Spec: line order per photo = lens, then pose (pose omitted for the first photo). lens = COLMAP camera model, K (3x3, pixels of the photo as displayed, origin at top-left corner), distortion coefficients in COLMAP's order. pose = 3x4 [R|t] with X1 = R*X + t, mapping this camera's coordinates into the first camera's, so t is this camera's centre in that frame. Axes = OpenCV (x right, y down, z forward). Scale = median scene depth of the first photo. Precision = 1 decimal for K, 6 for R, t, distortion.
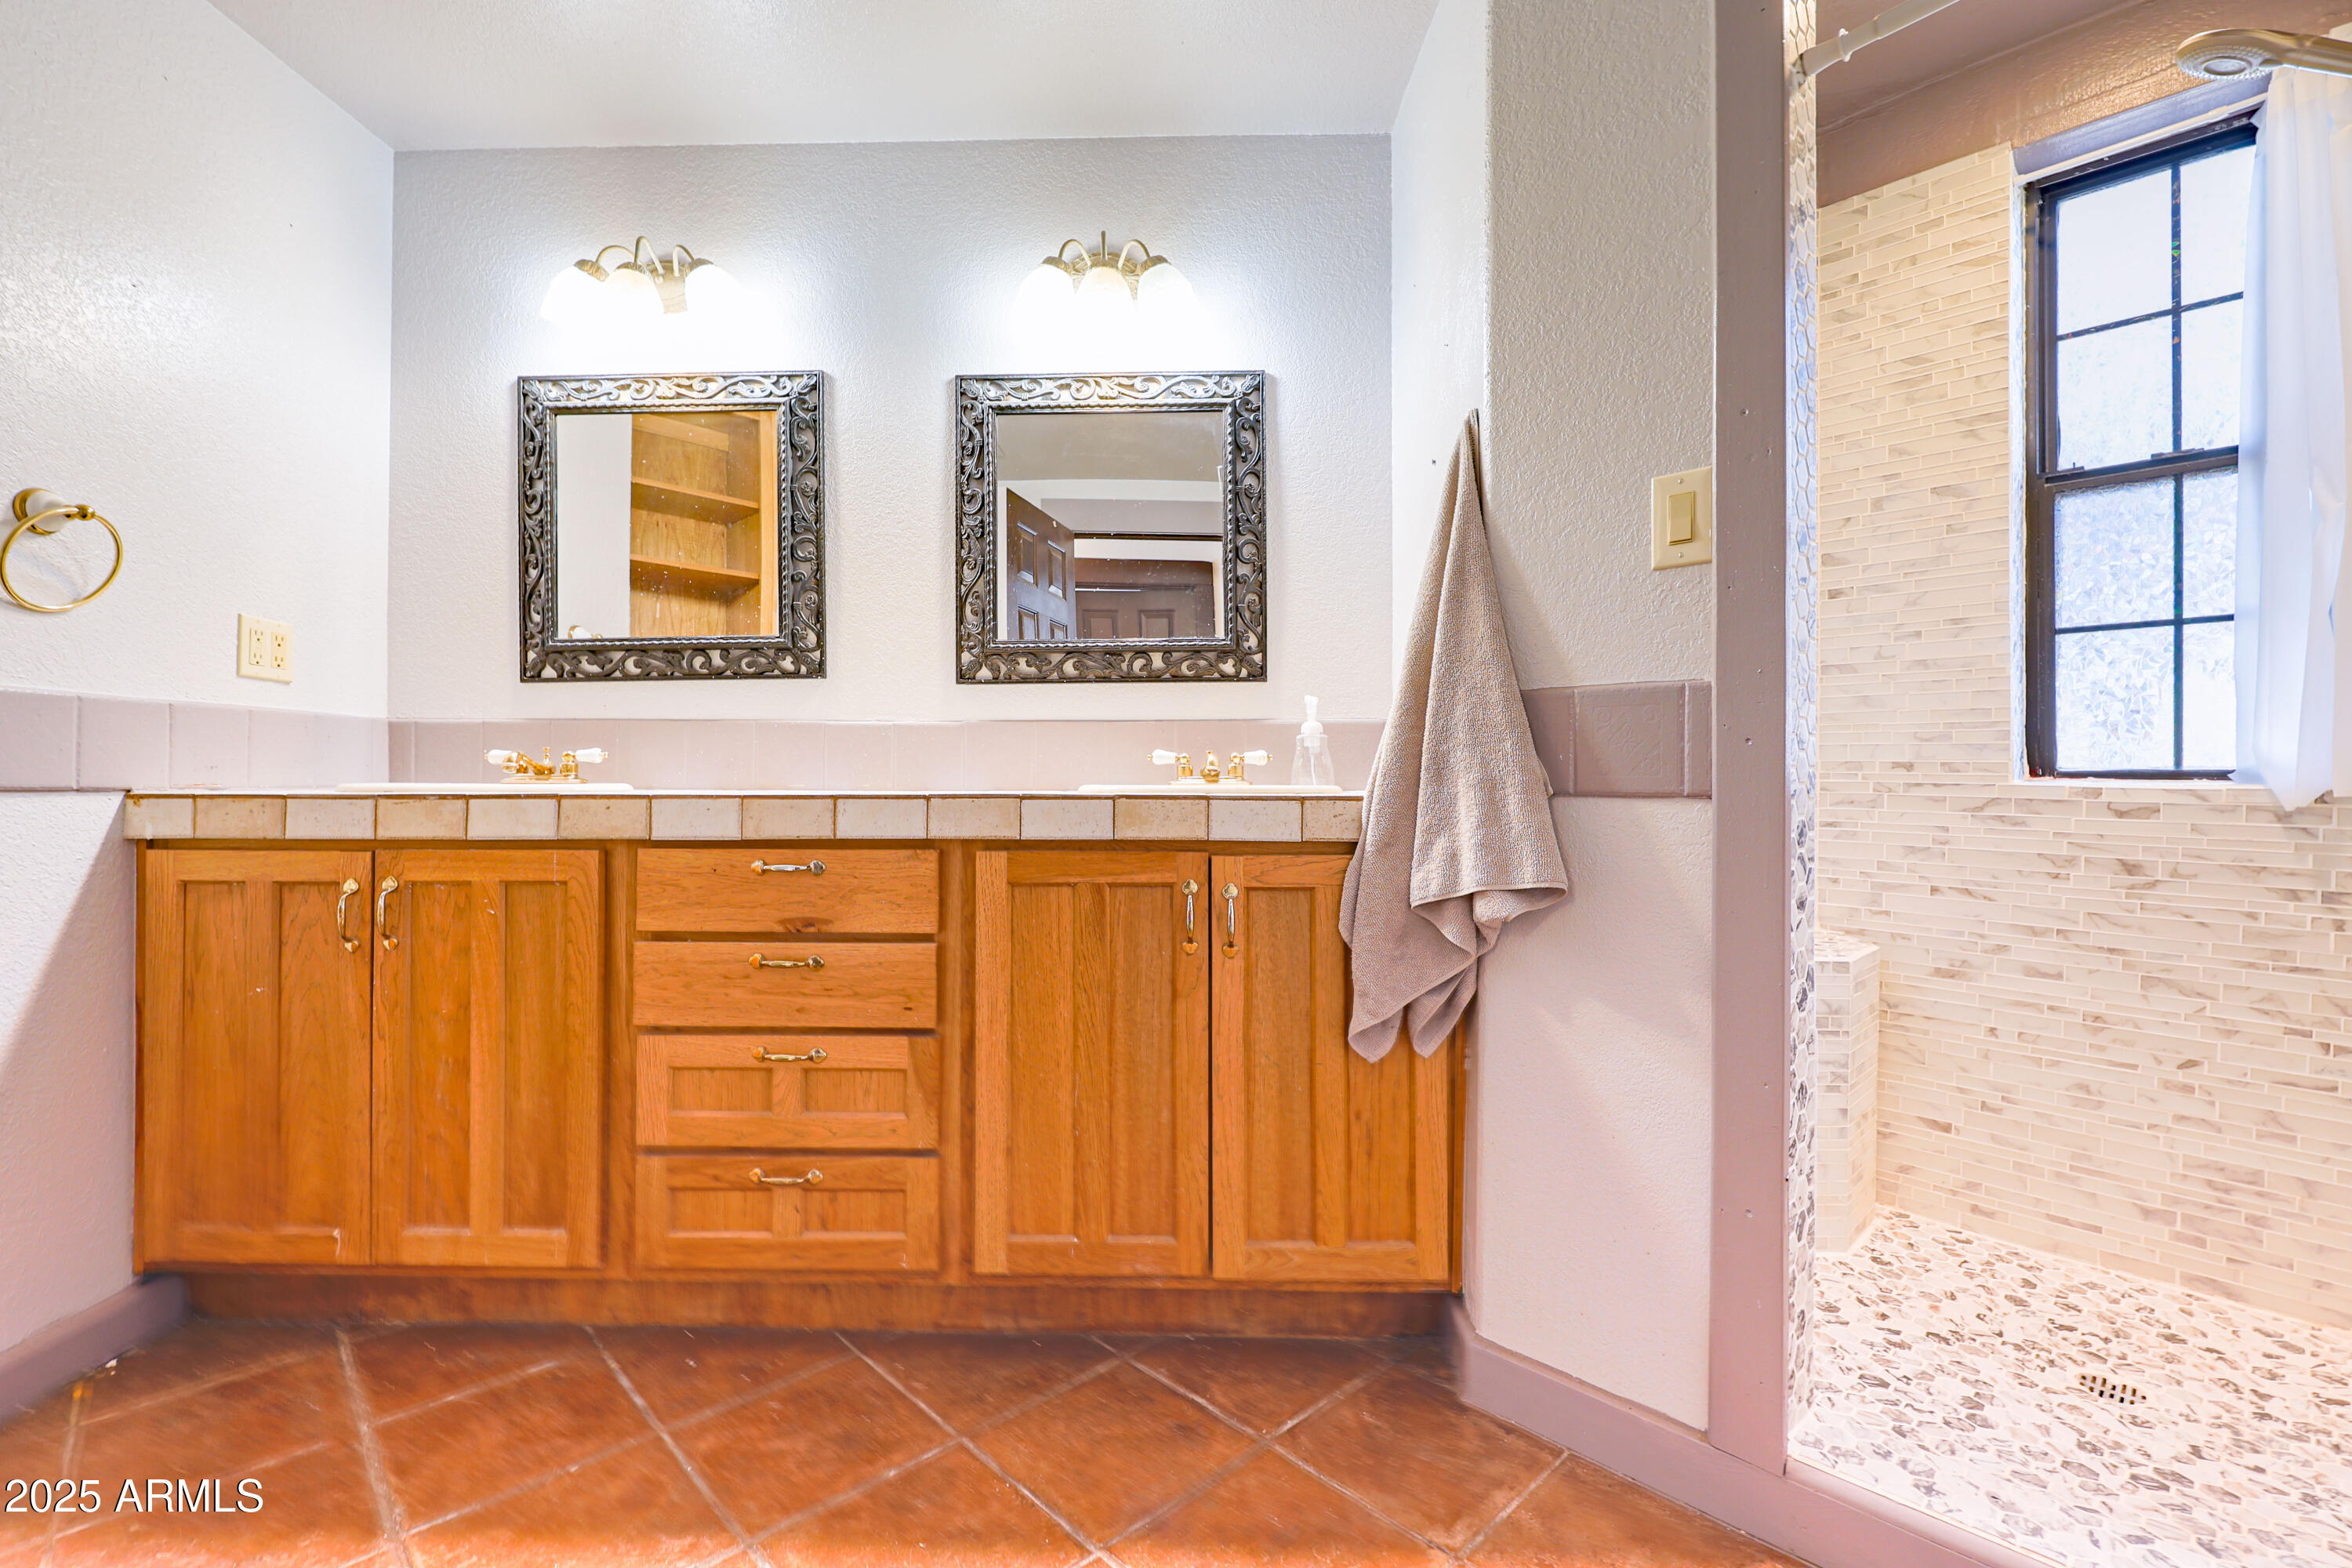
lens RADIAL K [[986.0, 0, 1175.8], [0, 986.0, 774.4], [0, 0, 1]] dist [-0.010216, 0.000165]
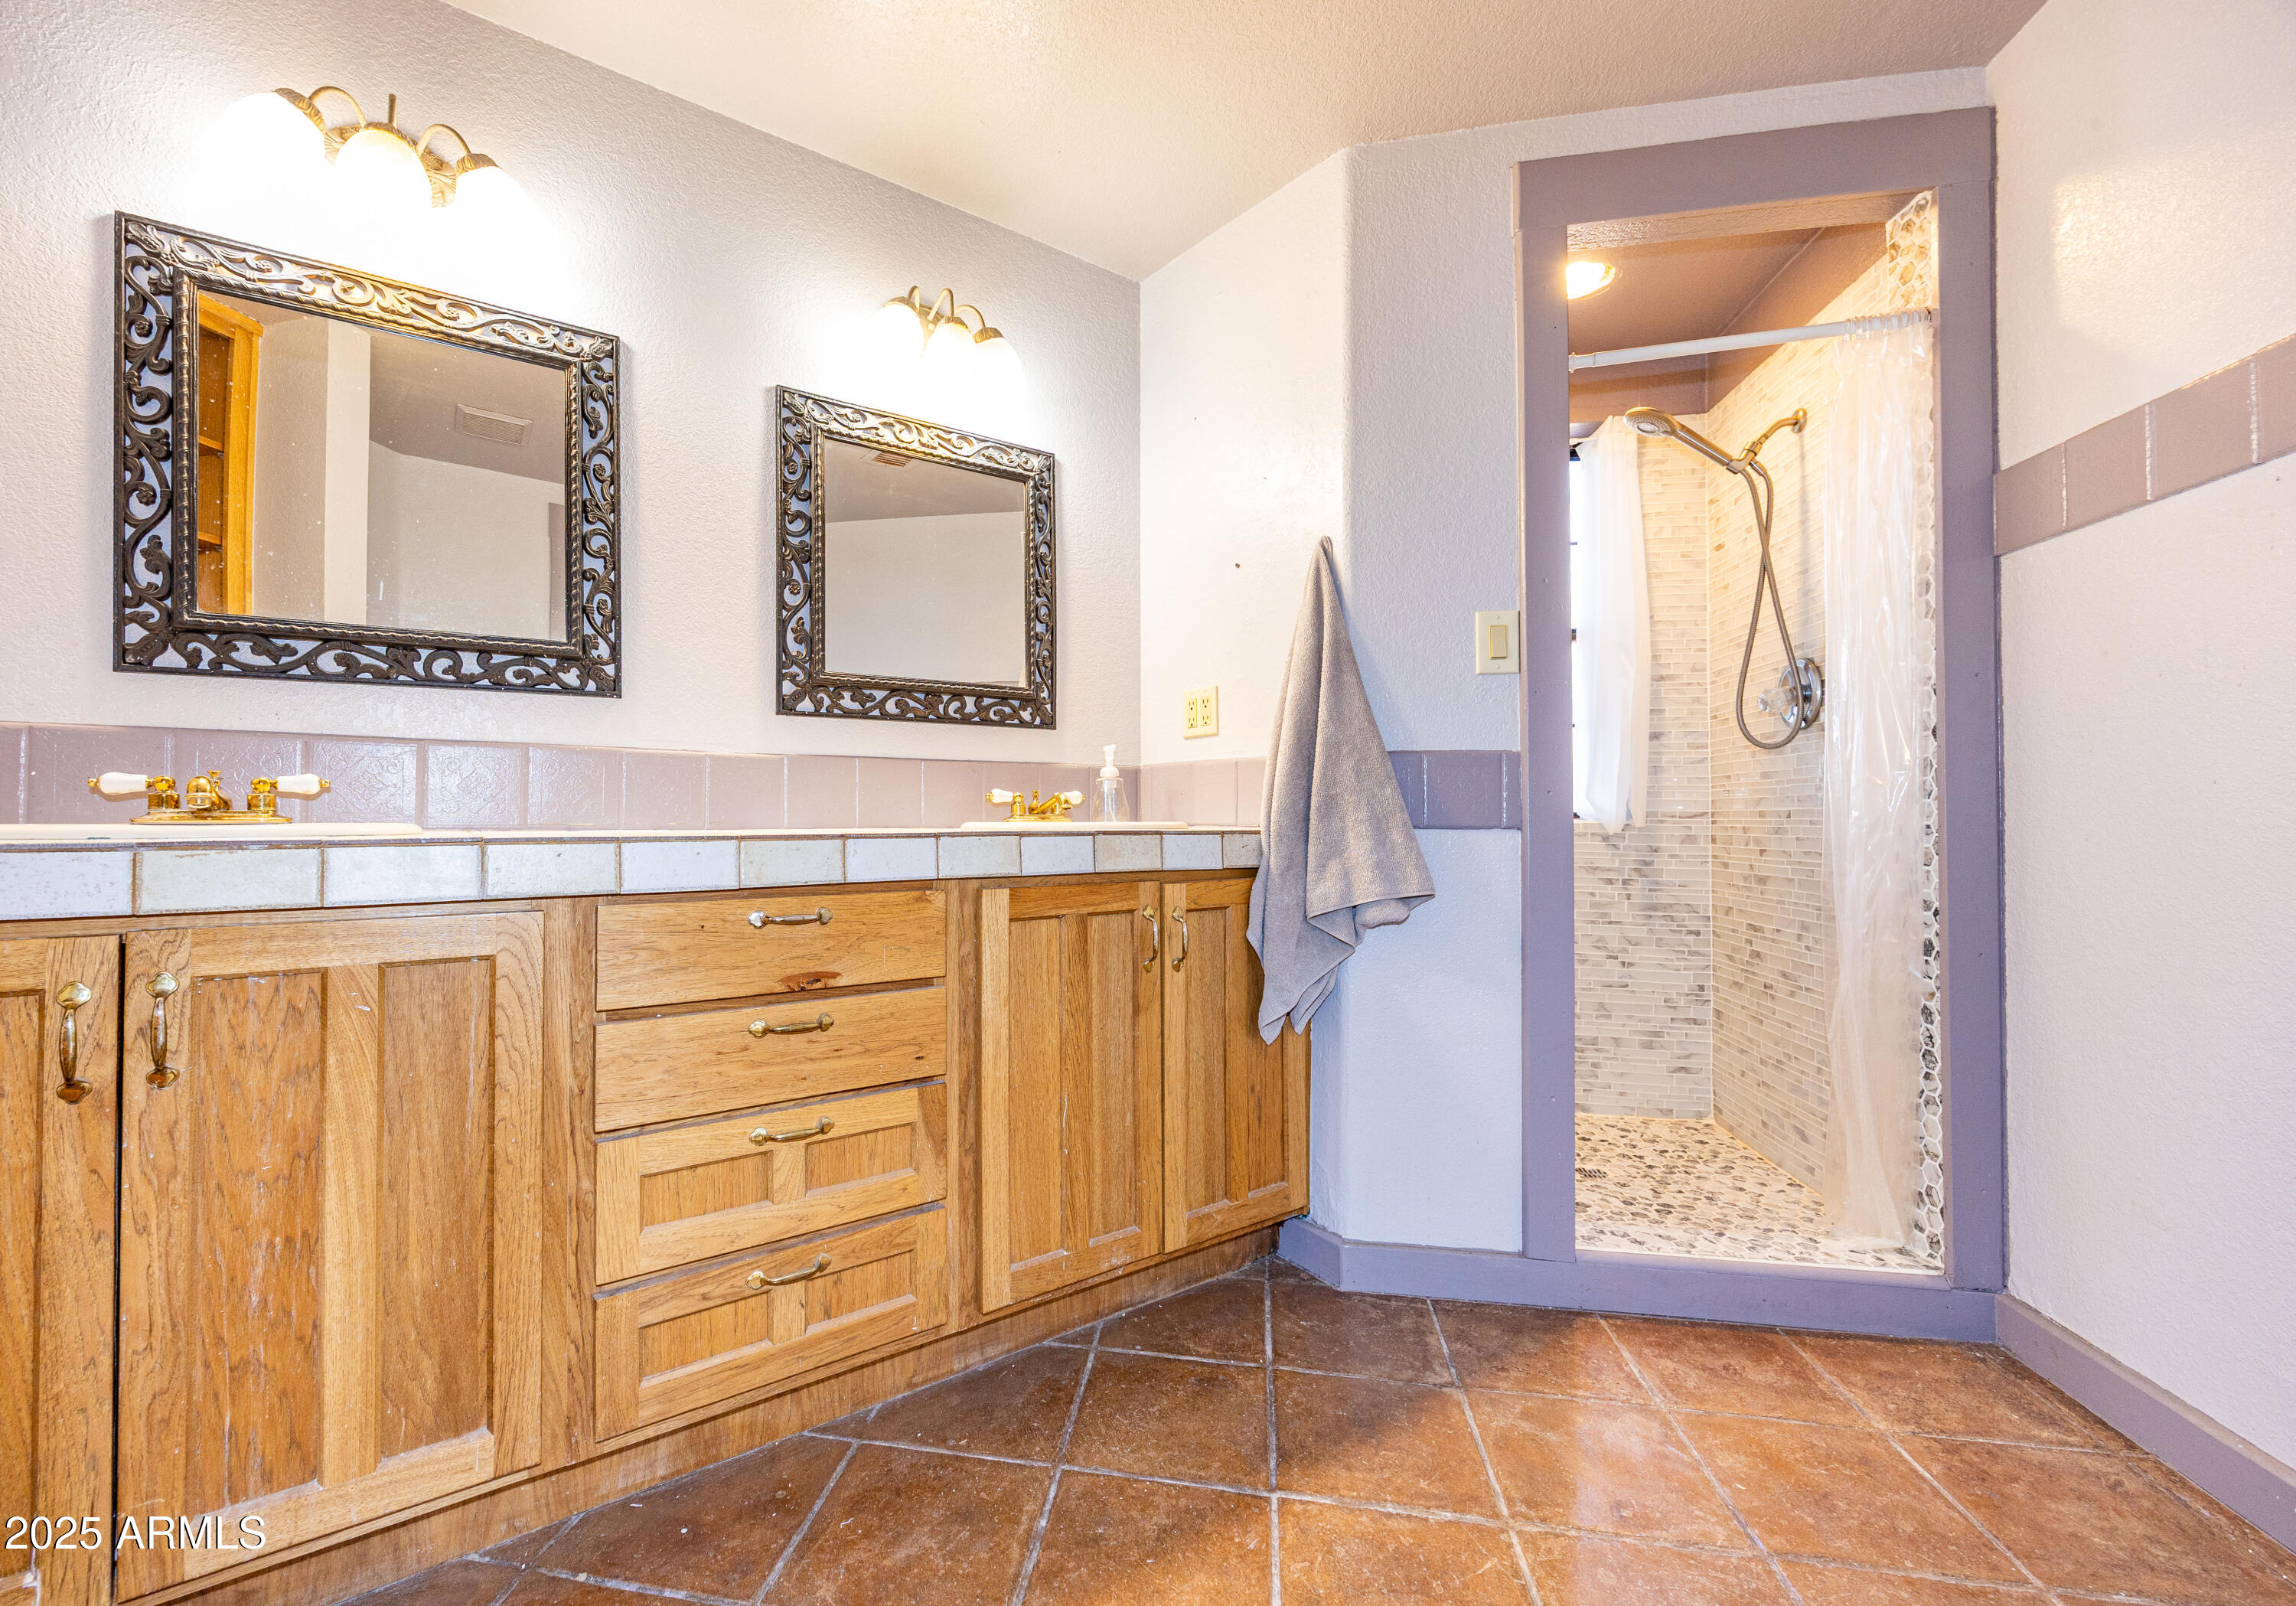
lens RADIAL K [[867.3, 0, 1147.4], [0, 867.3, 804.0], [0, 0, 1]] dist [-0.009074, 0.000333]
pose [[0.828430, 0.008105, 0.560034, -0.548807], [-0.003619, 0.999952, -0.009118, -0.001108], [-0.560081, 0.005527, 0.828420, 0.174709]]
